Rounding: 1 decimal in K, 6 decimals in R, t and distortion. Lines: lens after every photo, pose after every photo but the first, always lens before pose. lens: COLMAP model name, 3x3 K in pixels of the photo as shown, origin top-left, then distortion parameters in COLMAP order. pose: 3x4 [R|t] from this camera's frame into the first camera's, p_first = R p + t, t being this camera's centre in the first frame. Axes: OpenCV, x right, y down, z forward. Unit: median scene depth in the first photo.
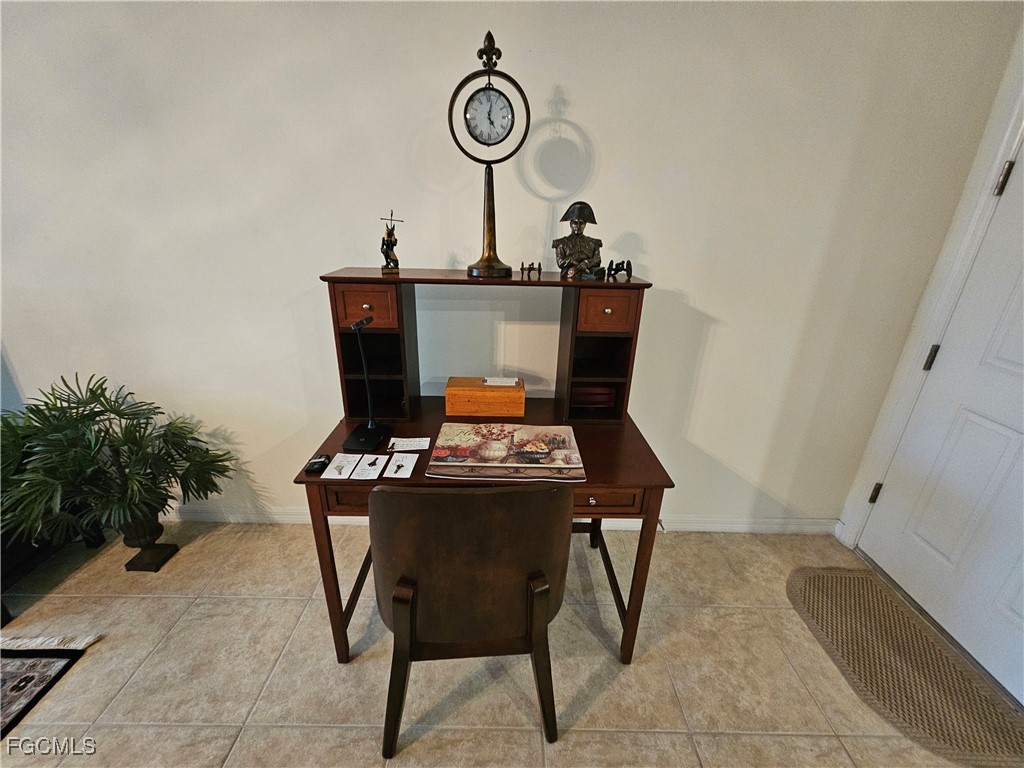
lens RADIAL K [[420.8, 0, 512.0], [0, 420.8, 384.0], [0, 0, 1]] dist [0.001472, 0.000326]
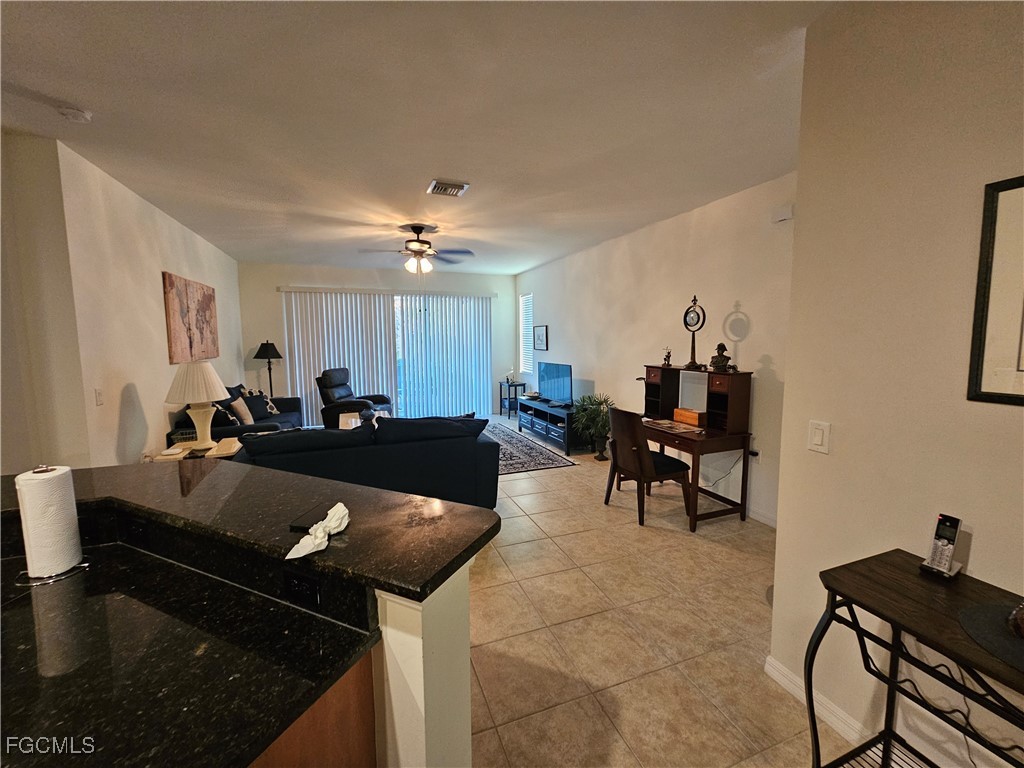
lens RADIAL K [[420.8, 0, 512.0], [0, 420.8, 384.0], [0, 0, 1]] dist [0.001472, 0.000326]
pose [[0.350729, 0.078079, -0.933216, 2.125181], [-0.330502, 0.942716, -0.045338, 0.353520], [0.876218, 0.324331, 0.356443, -0.980535]]
